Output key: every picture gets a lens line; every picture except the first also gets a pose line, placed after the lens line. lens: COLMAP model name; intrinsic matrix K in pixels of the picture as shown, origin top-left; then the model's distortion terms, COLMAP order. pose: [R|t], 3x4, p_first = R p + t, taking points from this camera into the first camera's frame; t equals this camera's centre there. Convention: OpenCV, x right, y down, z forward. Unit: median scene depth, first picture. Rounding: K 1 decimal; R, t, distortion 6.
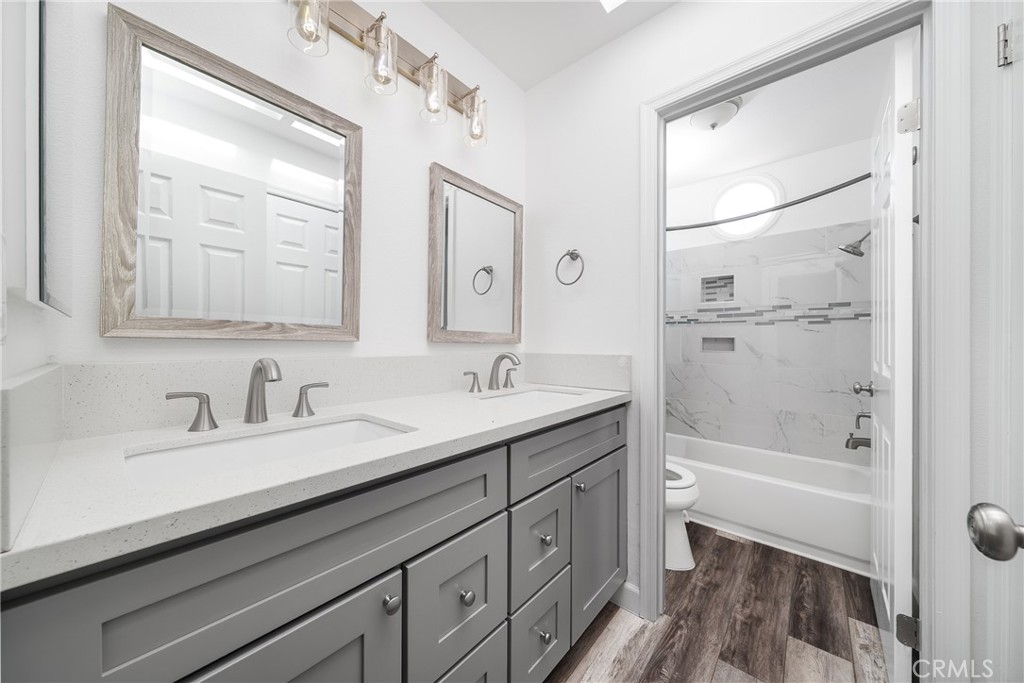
lens RADIAL K [[357.3, 0, 508.8], [0, 357.3, 342.0], [0, 0, 1]] dist [-0.000977, -0.000028]
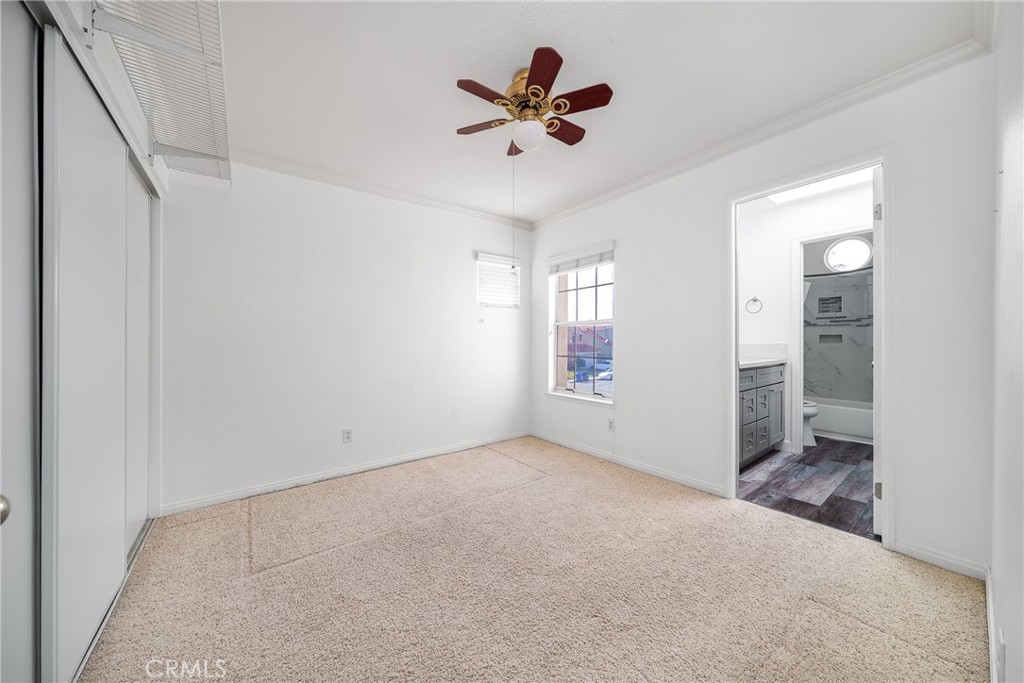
lens RADIAL K [[350.3, 0, 513.0], [0, 350.3, 342.9], [0, 0, 1]] dist [-0.002564, -0.000269]
pose [[0.977466, -0.007802, -0.210948, -0.502136], [0.009433, 0.999933, 0.006727, 0.000544], [0.210881, -0.008565, 0.977474, -0.878715]]
